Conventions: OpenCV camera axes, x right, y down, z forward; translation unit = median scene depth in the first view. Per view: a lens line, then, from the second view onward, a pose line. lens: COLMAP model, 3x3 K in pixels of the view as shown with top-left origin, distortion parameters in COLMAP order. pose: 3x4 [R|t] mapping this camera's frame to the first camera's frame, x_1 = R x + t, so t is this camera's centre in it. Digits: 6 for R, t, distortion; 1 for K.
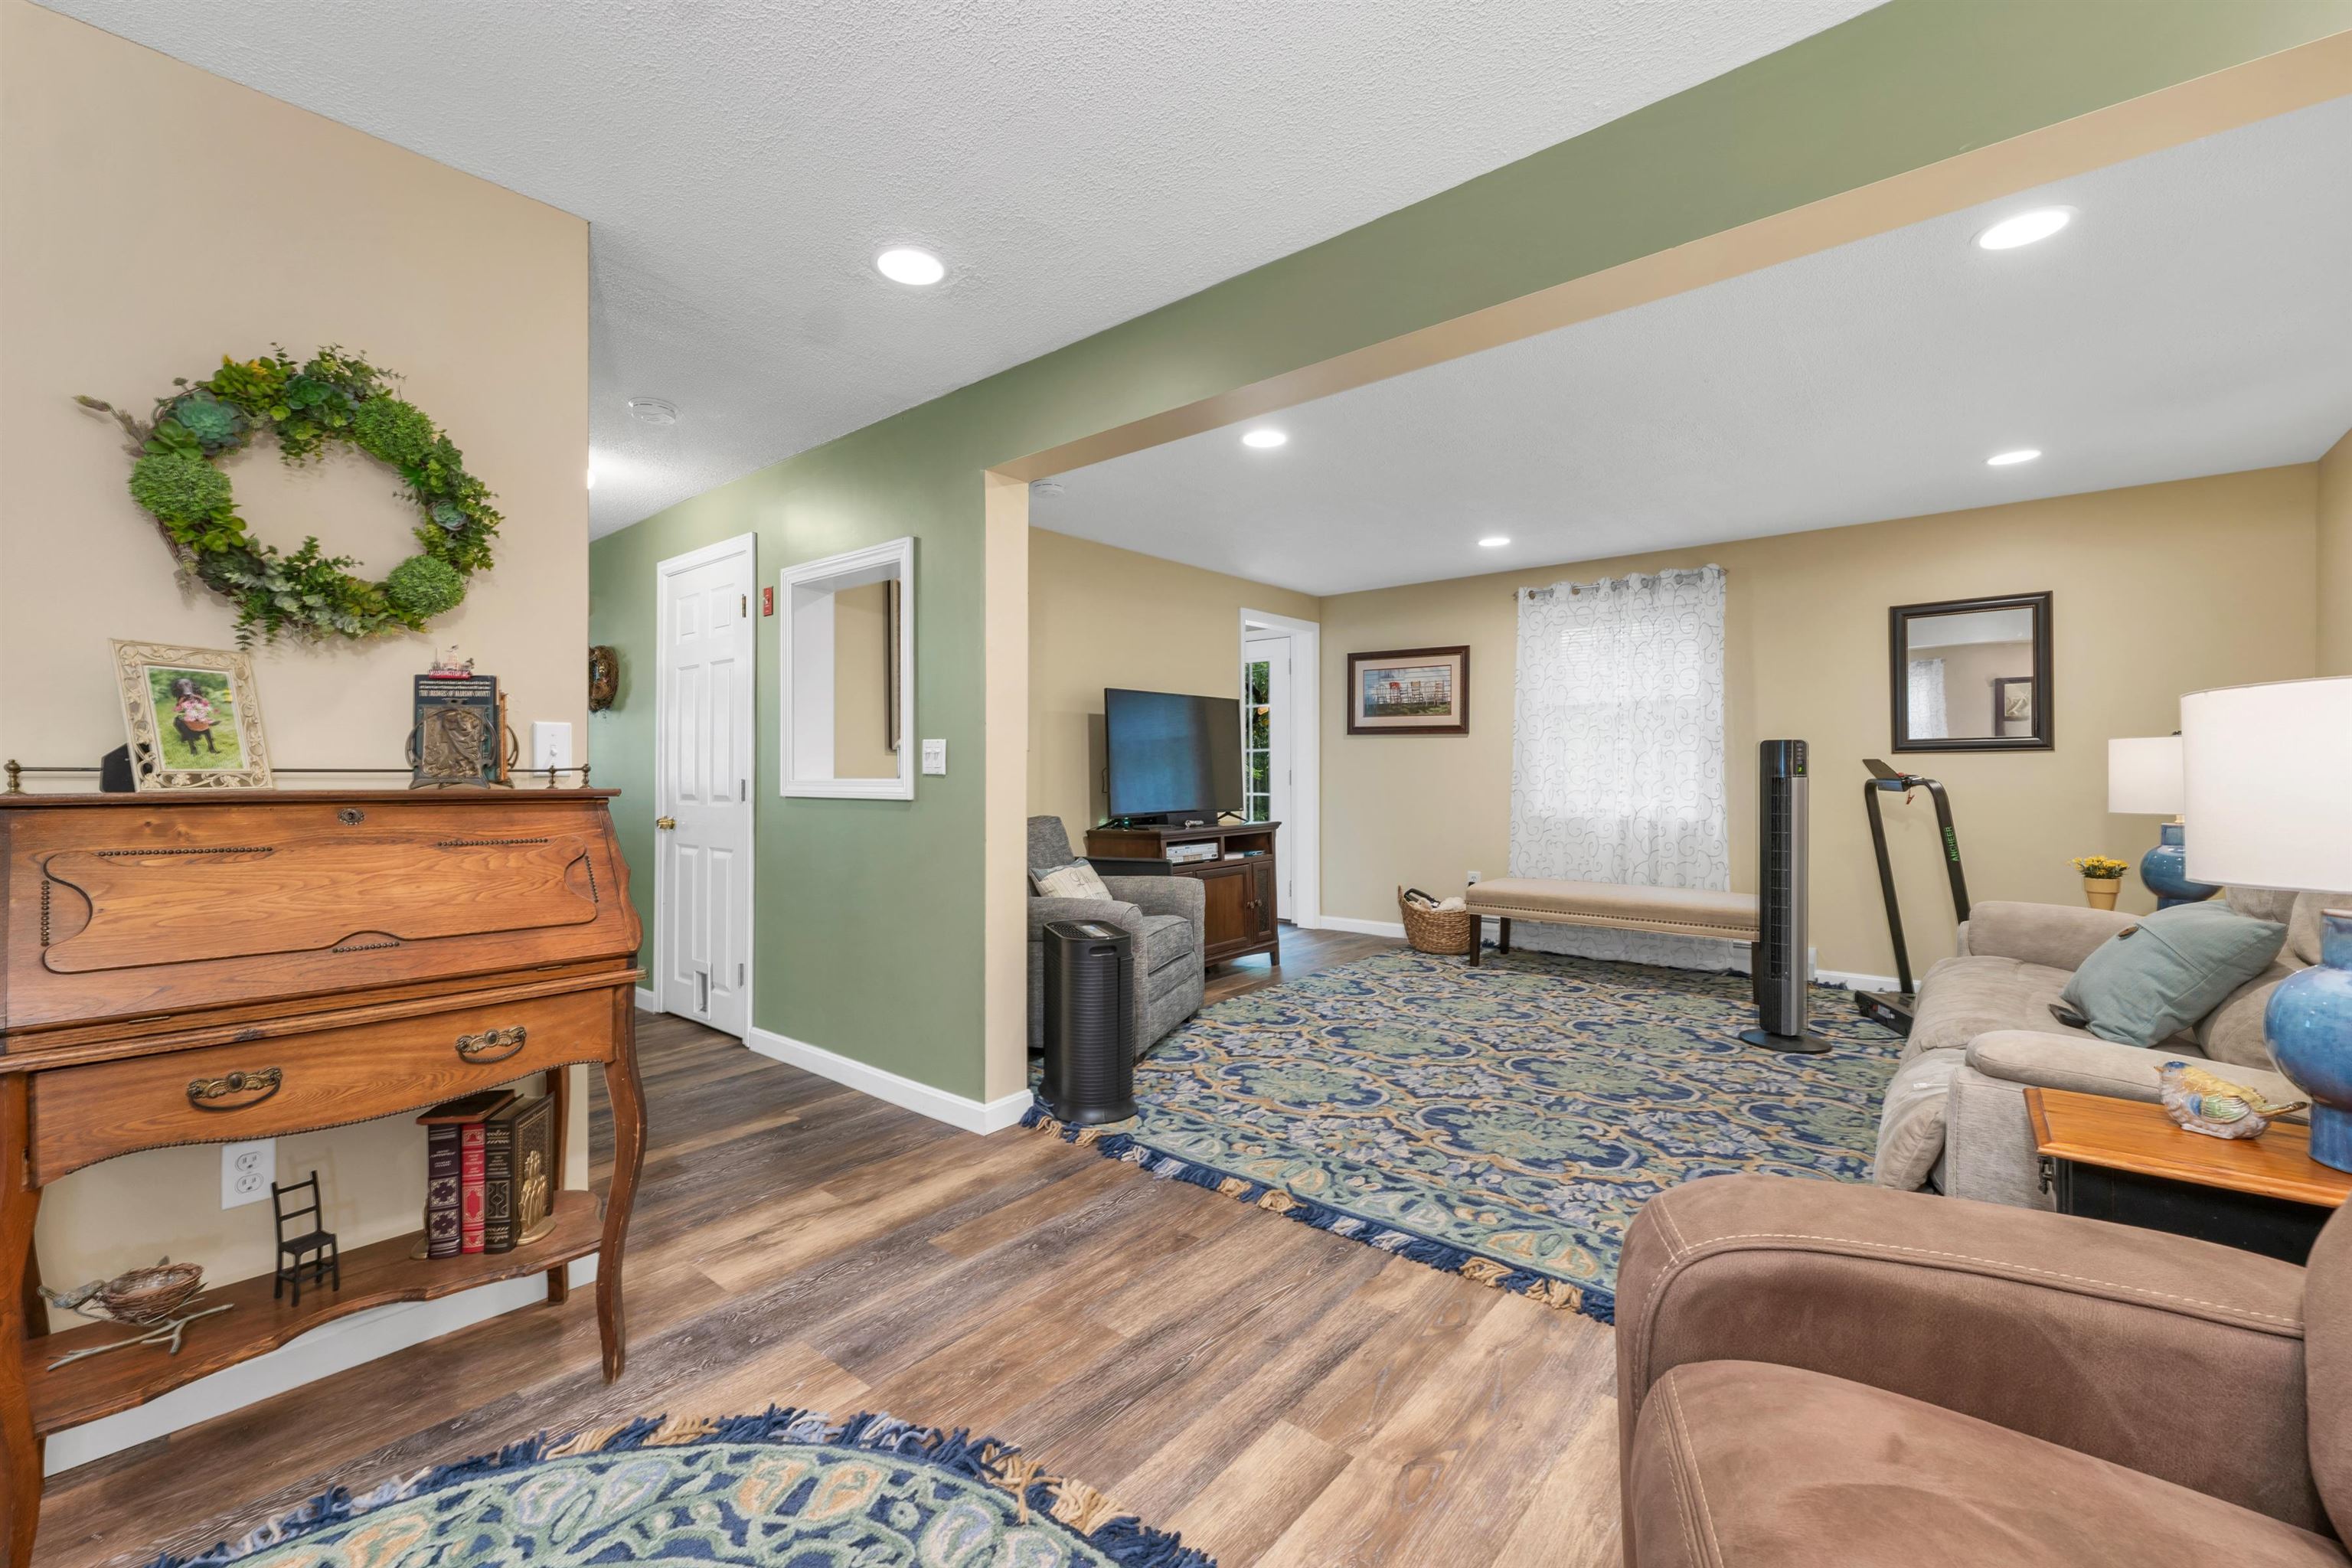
lens RADIAL K [[964.0, 0, 1169.6], [0, 964.0, 789.3], [0, 0, 1]] dist [0.000882, 0.000001]
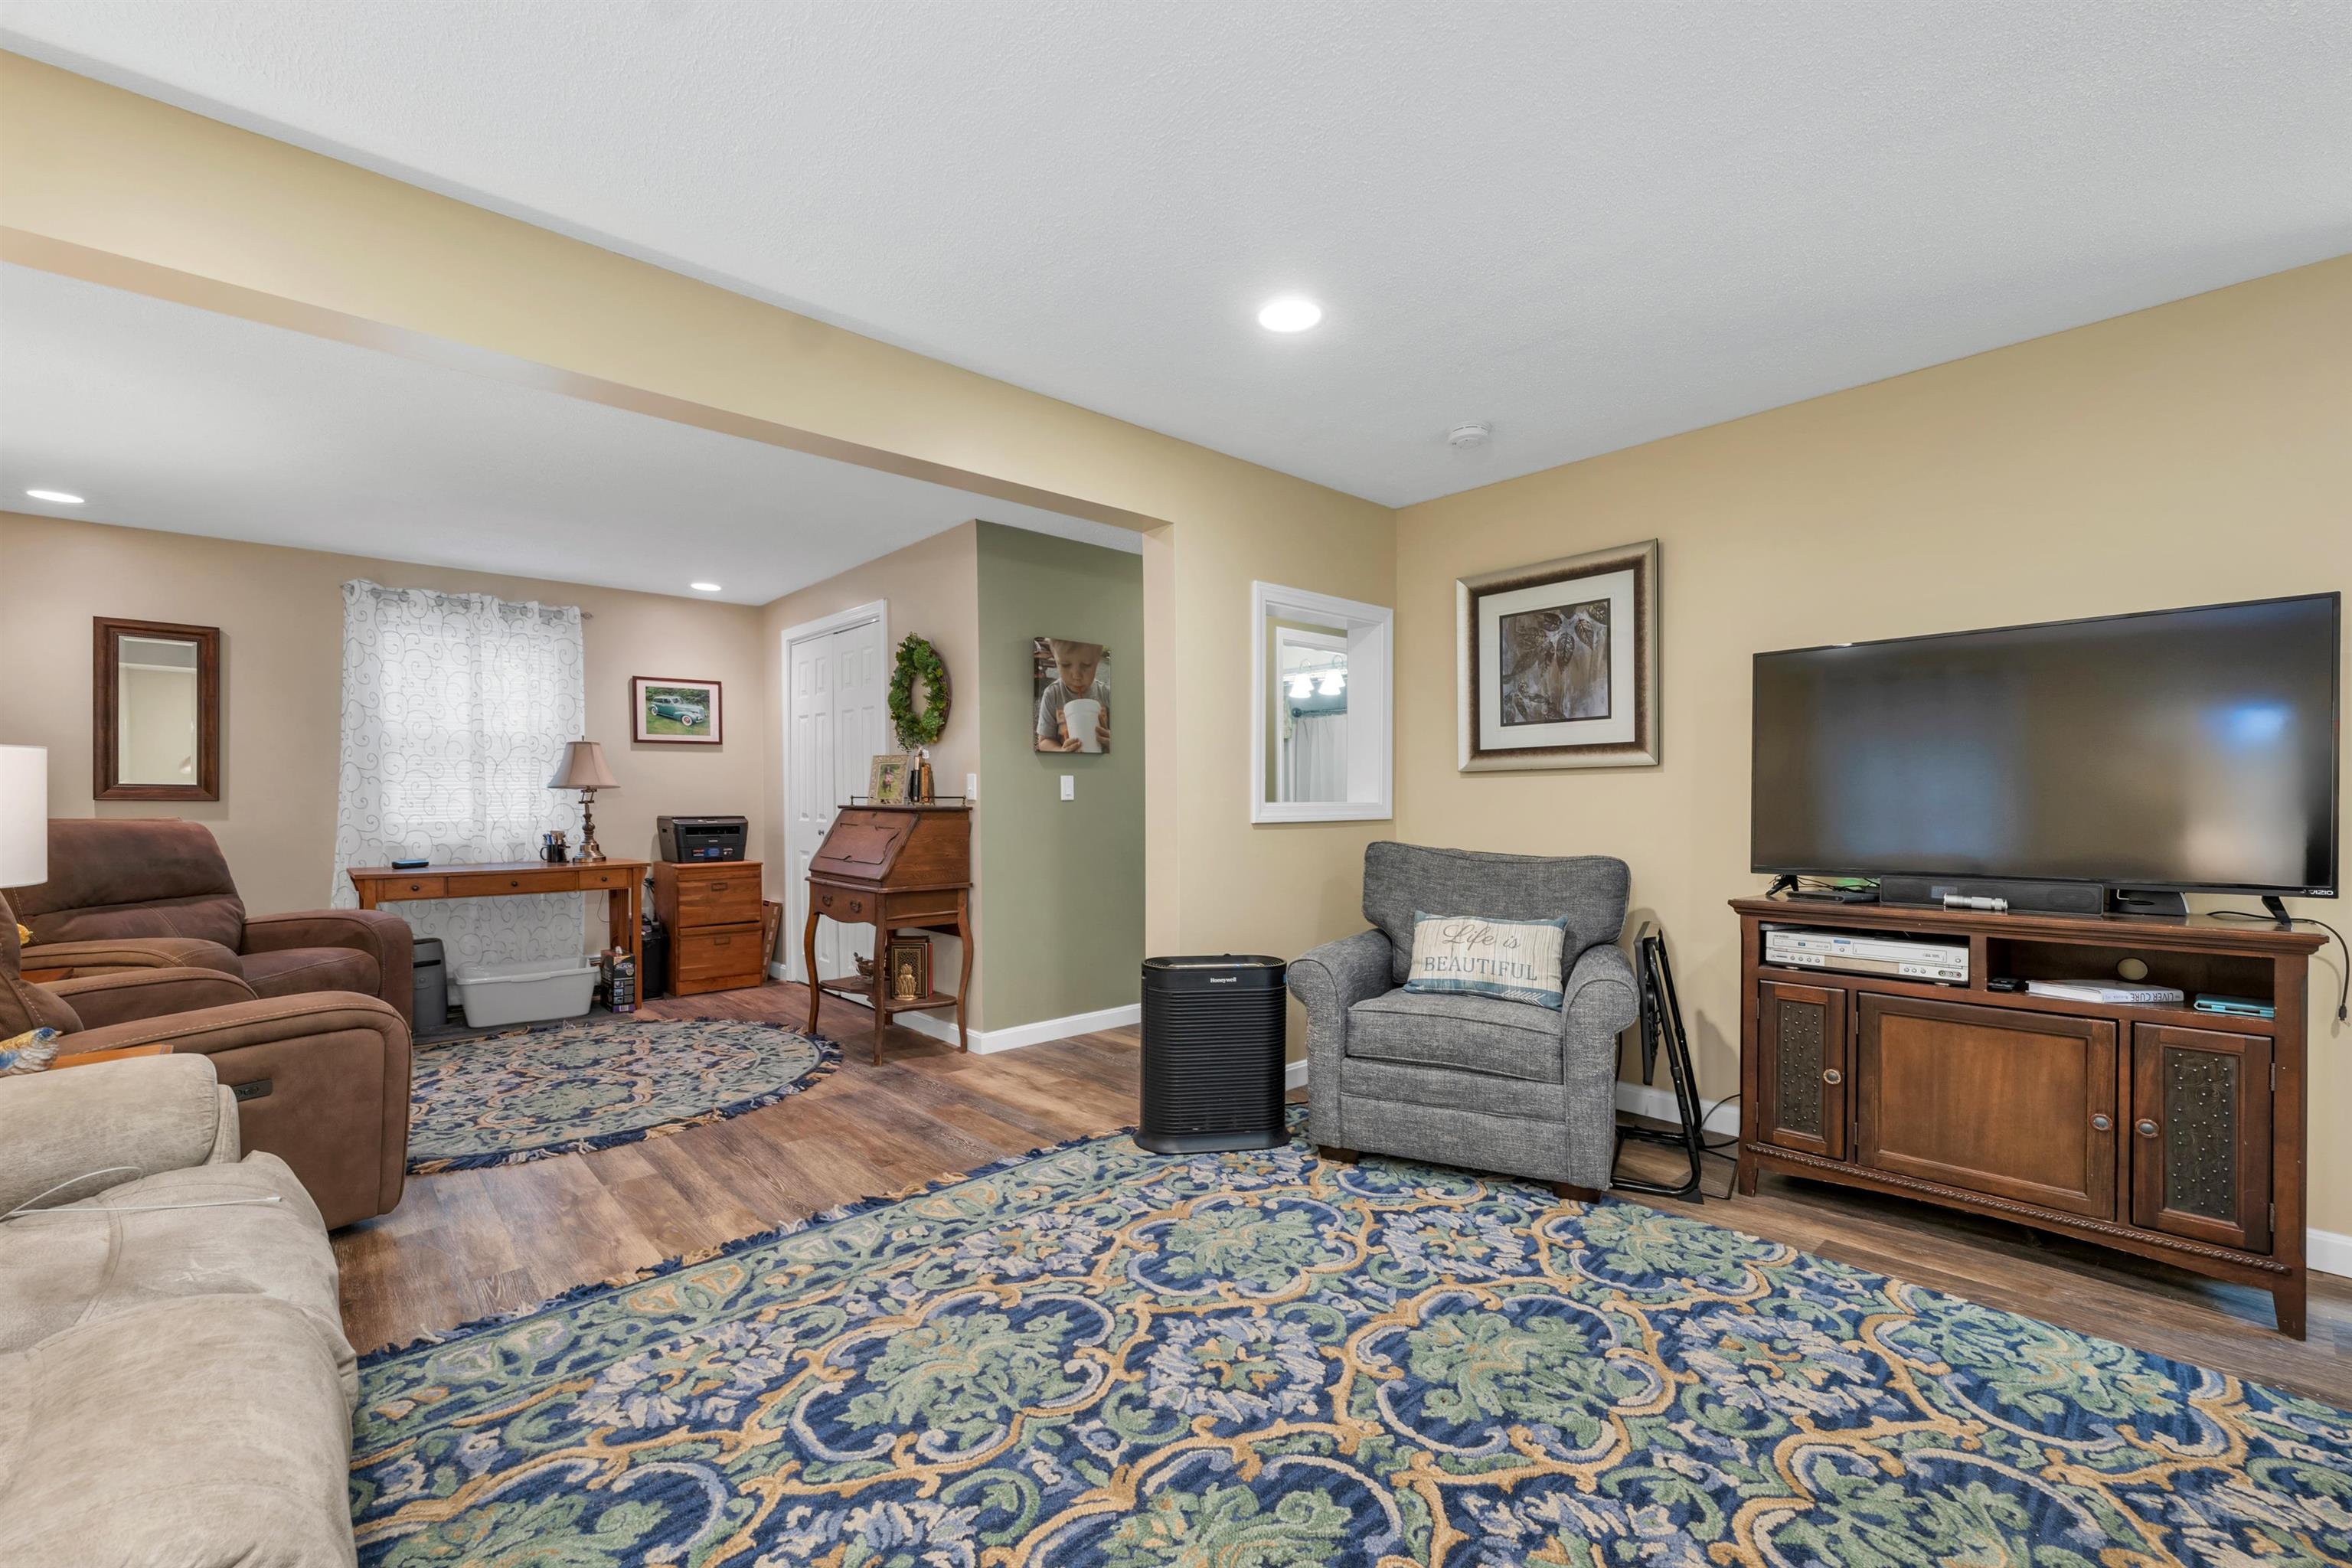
lens RADIAL K [[964.0, 0, 1169.6], [0, 964.0, 789.3], [0, 0, 1]] dist [0.000882, 0.000001]
pose [[-0.122495, -0.006294, -0.992449, 0.803579], [-0.013135, 0.999903, -0.004720, -0.018379], [0.992382, 0.012458, -0.122566, 0.985687]]
